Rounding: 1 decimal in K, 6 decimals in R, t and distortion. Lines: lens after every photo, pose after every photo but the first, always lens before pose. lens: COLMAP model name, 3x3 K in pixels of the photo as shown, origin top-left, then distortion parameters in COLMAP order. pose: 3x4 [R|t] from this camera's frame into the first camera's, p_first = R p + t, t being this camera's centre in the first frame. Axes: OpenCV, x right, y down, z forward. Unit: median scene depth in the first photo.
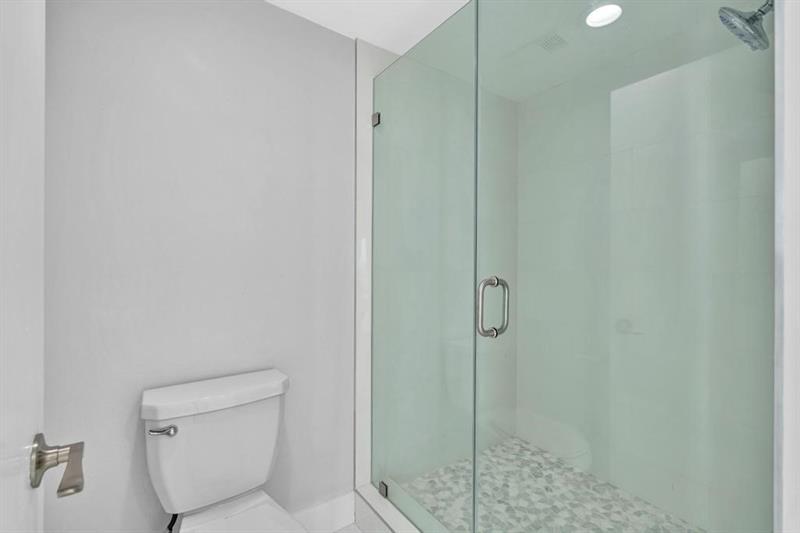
lens RADIAL K [[360.1, 0, 401.3], [0, 360.1, 263.9], [0, 0, 1]] dist [0.000154, -0.000341]
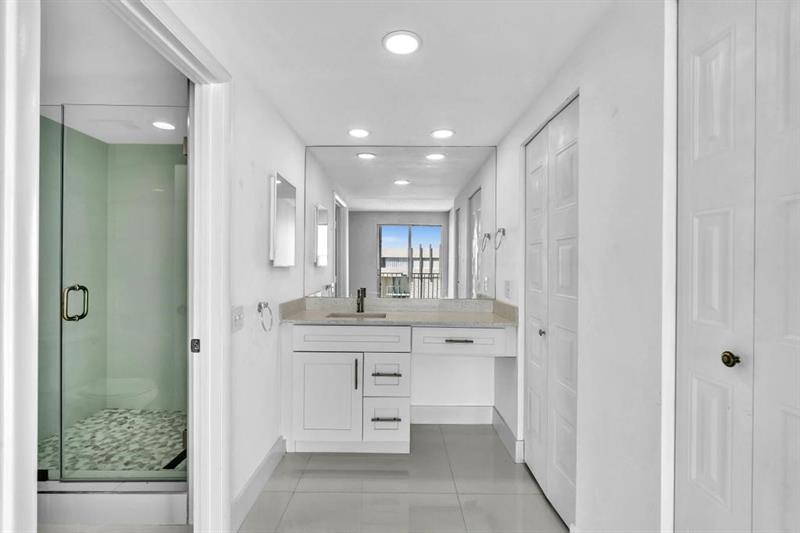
lens RADIAL K [[360.1, 0, 402.6], [0, 360.1, 269.2], [0, 0, 1]] dist [0.000154, -0.000341]
pose [[0.575648, -0.006922, 0.817668, -0.148988], [-0.006778, 0.999889, 0.013237, -0.043091], [-0.817670, -0.013162, 0.575537, -0.755618]]
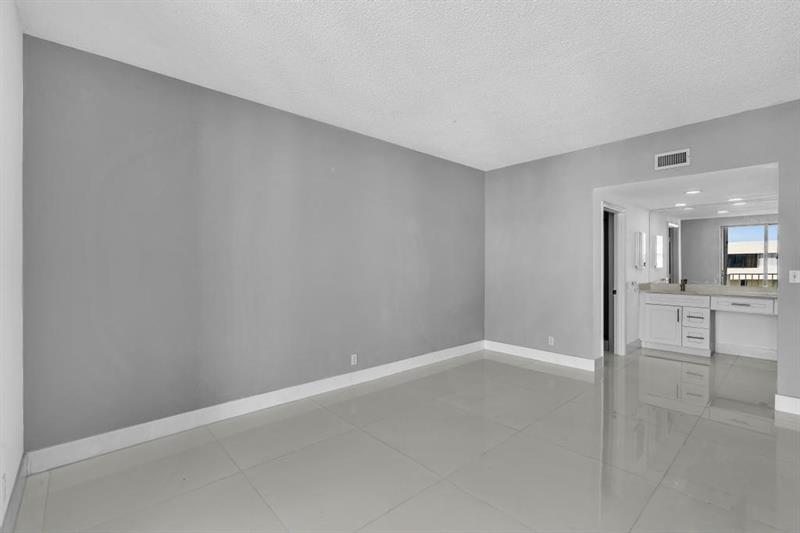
lens RADIAL K [[360.1, 0, 392.3], [0, 360.1, 270.2], [0, 0, 1]] dist [0.000154, -0.000341]
pose [[0.994276, -0.007920, 0.106548, -1.934612], [0.006487, 0.999884, 0.013787, -0.076834], [-0.106645, -0.013017, 0.994212, -2.669577]]
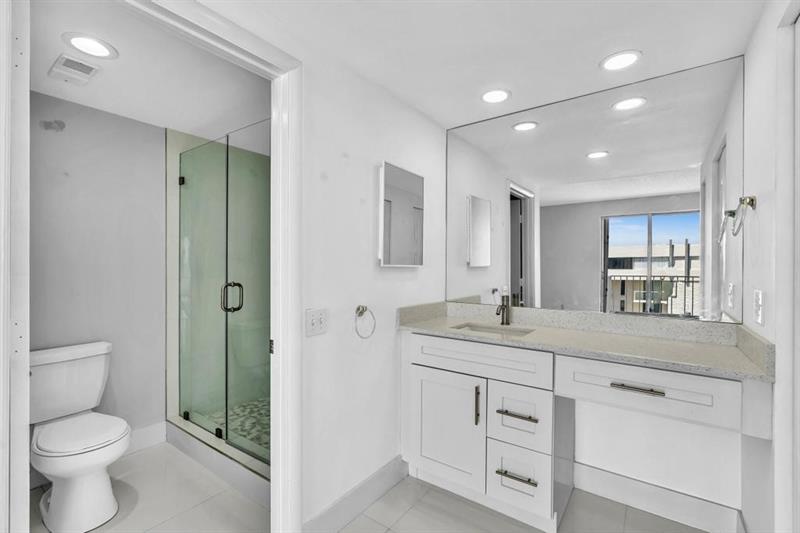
lens RADIAL K [[360.1, 0, 399.7], [0, 360.1, 268.1], [0, 0, 1]] dist [0.000154, -0.000341]
pose [[0.946942, -0.001765, 0.321398, 0.312433], [-0.001055, 0.999962, 0.008601, -0.037306], [-0.321402, -0.008483, 0.946905, -0.754254]]
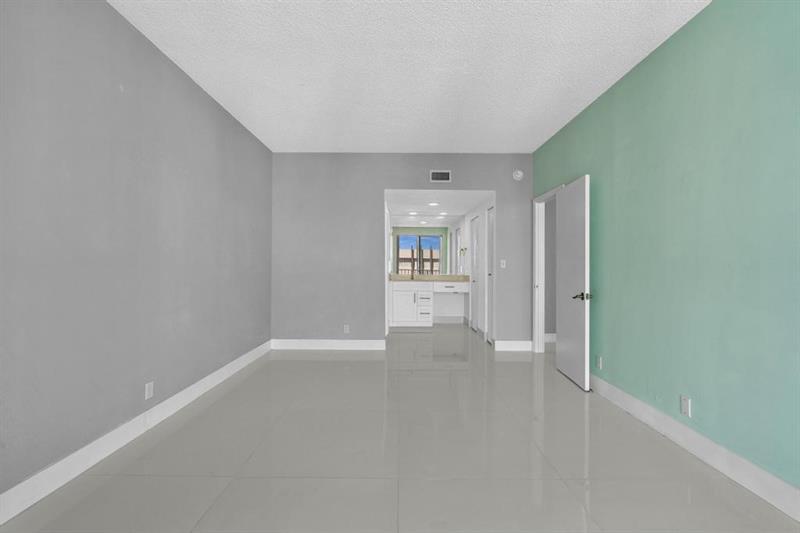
lens RADIAL K [[360.1, 0, 400.4], [0, 360.1, 265.3], [0, 0, 1]] dist [0.000154, -0.000341]
pose [[0.582074, 0.000320, 0.813135, -2.545620], [0.000499, 1.000000, -0.000751, 0.008552], [-0.813135, 0.000843, 0.582074, -2.069041]]
